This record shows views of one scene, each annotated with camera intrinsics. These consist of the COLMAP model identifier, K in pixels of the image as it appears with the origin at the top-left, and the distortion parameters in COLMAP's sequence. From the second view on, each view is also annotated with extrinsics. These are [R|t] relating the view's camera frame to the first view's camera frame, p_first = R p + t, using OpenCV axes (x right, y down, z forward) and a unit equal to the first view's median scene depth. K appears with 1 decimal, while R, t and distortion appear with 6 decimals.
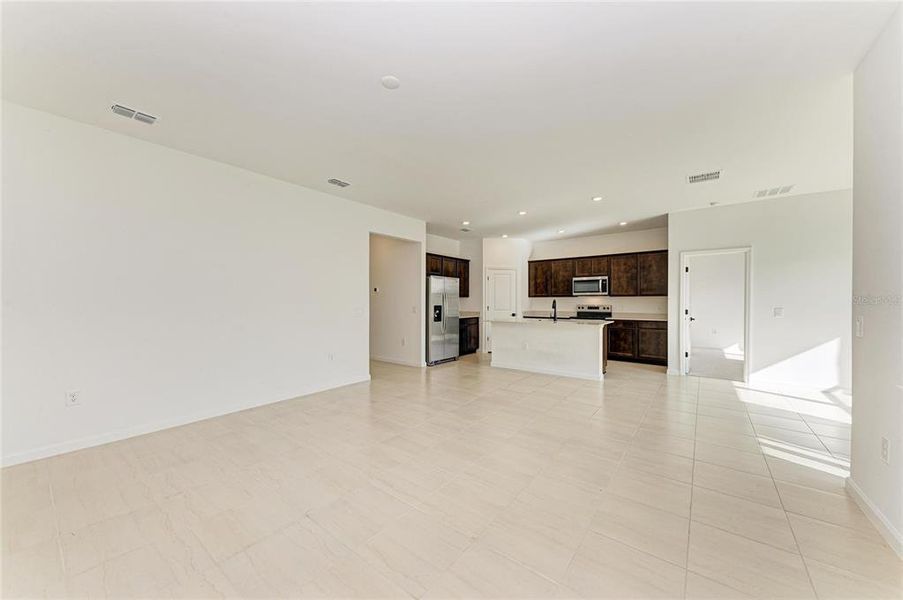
lens RADIAL K [[324.4, 0, 454.0], [0, 324.4, 302.0], [0, 0, 1]] dist [0.006950, -0.001689]
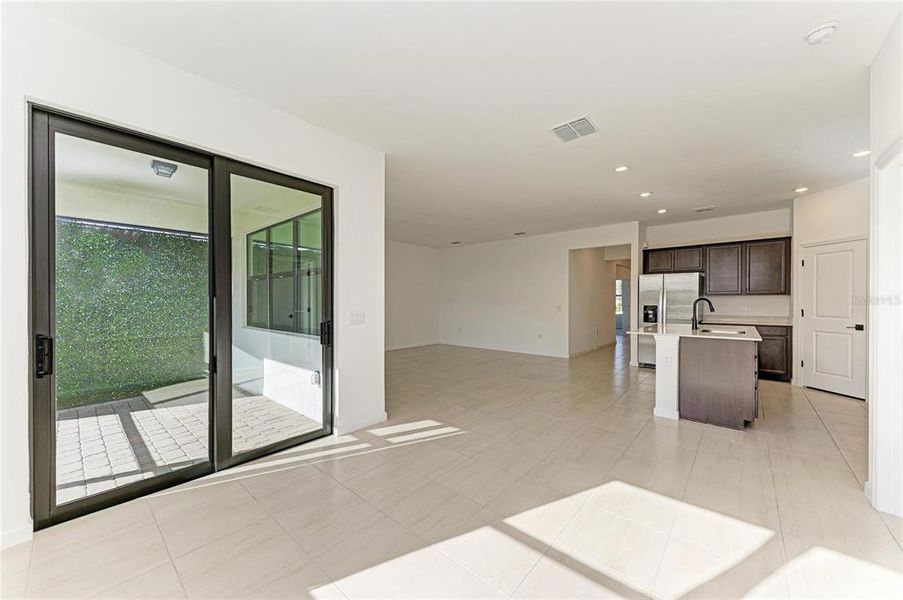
lens RADIAL K [[333.7, 0, 446.5], [0, 333.7, 301.2], [0, 0, 1]] dist [0.007875, -0.000440]
pose [[-0.074021, -0.000497, -0.997257, 0.851965], [-0.005572, 0.999984, -0.000084, 0.001889], [0.997241, 0.005551, -0.074022, 0.429693]]
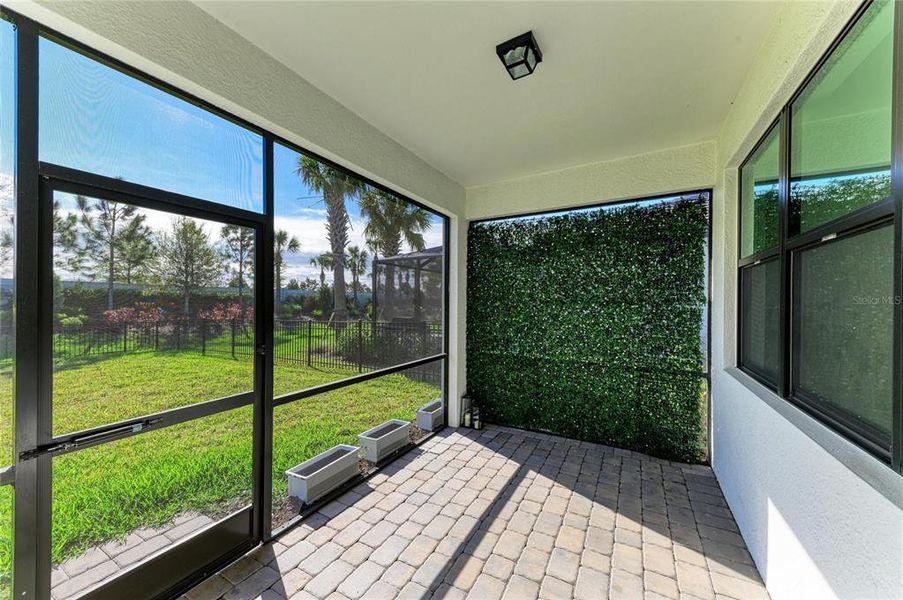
lens RADIAL K [[333.7, 0, 452.4], [0, 333.7, 302.1], [0, 0, 1]] dist [0.007875, -0.000440]
pose [[-0.989612, -0.005461, -0.143658, 0.444114], [-0.006037, 0.999975, 0.003579, -0.007200], [0.143635, 0.004409, -0.989621, 0.210536]]
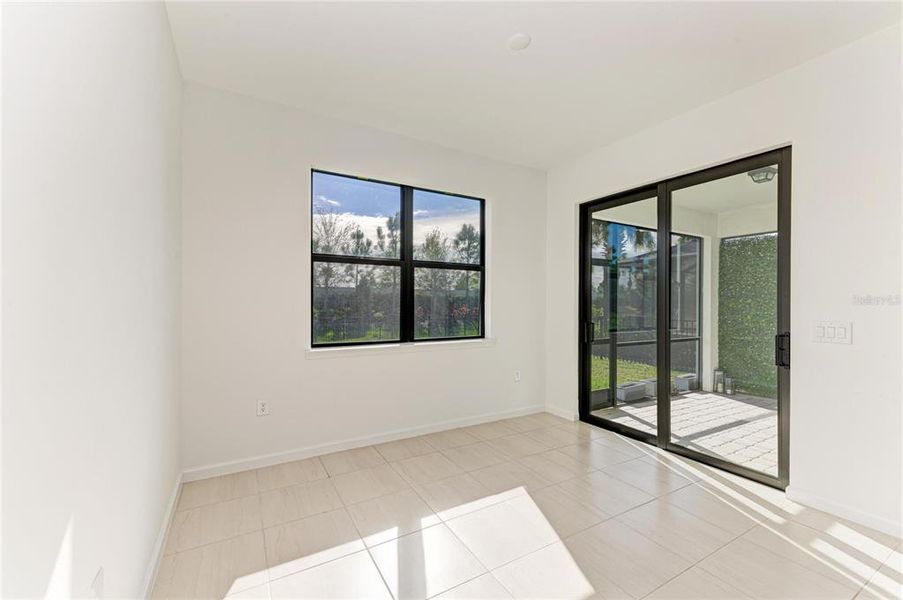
lens RADIAL K [[365.8, 0, 451.3], [0, 365.8, 303.7], [0, 0, 1]] dist [0.016388, -0.001416]
pose [[-0.922637, -0.006823, 0.385608, 0.584247], [-0.003754, 0.999955, 0.008709, -0.000762], [-0.385651, 0.006588, -0.922621, 0.685061]]
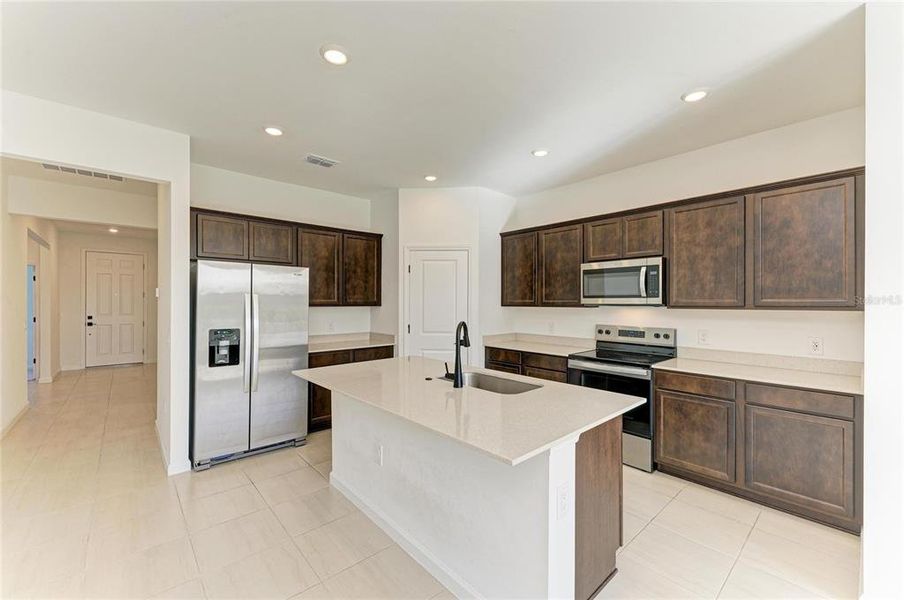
lens RADIAL K [[366.2, 0, 453.8], [0, 366.2, 301.1], [0, 0, 1]] dist [0.016388, -0.001416]
pose [[0.981991, 0.002735, -0.188906, 0.307112], [-0.003921, 0.999975, -0.005908, -0.021959], [0.188885, 0.006543, 0.981977, 0.507401]]
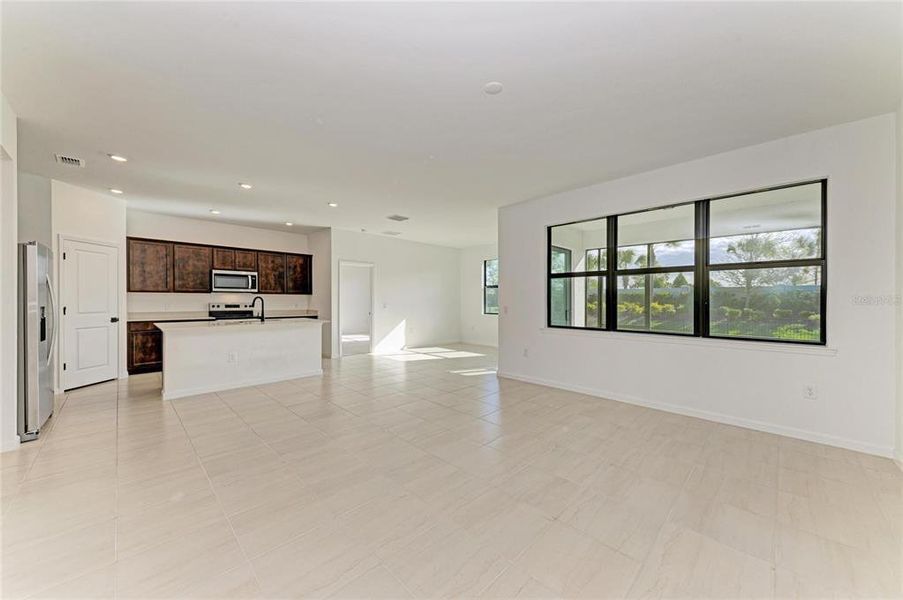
lens RADIAL K [[324.4, 0, 454.2], [0, 324.4, 303.3], [0, 0, 1]] dist [0.006950, -0.001689]
pose [[0.127529, -0.011739, 0.991765, -0.392665], [-0.002116, 0.999924, 0.012107, -0.001481], [-0.991833, -0.003642, 0.127494, 0.305992]]
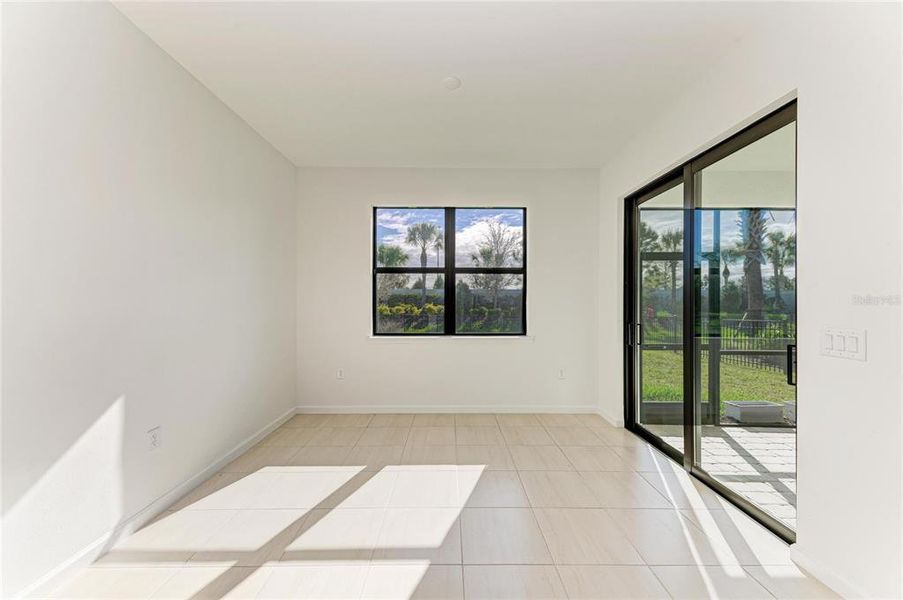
lens RADIAL K [[333.7, 0, 450.8], [0, 333.7, 301.8], [0, 0, 1]] dist [0.007875, -0.000440]
pose [[-0.612985, -0.002214, 0.790091, 0.393852], [0.000799, 0.999994, 0.003422, -0.001120], [-0.790094, 0.002729, -0.612980, 0.586782]]
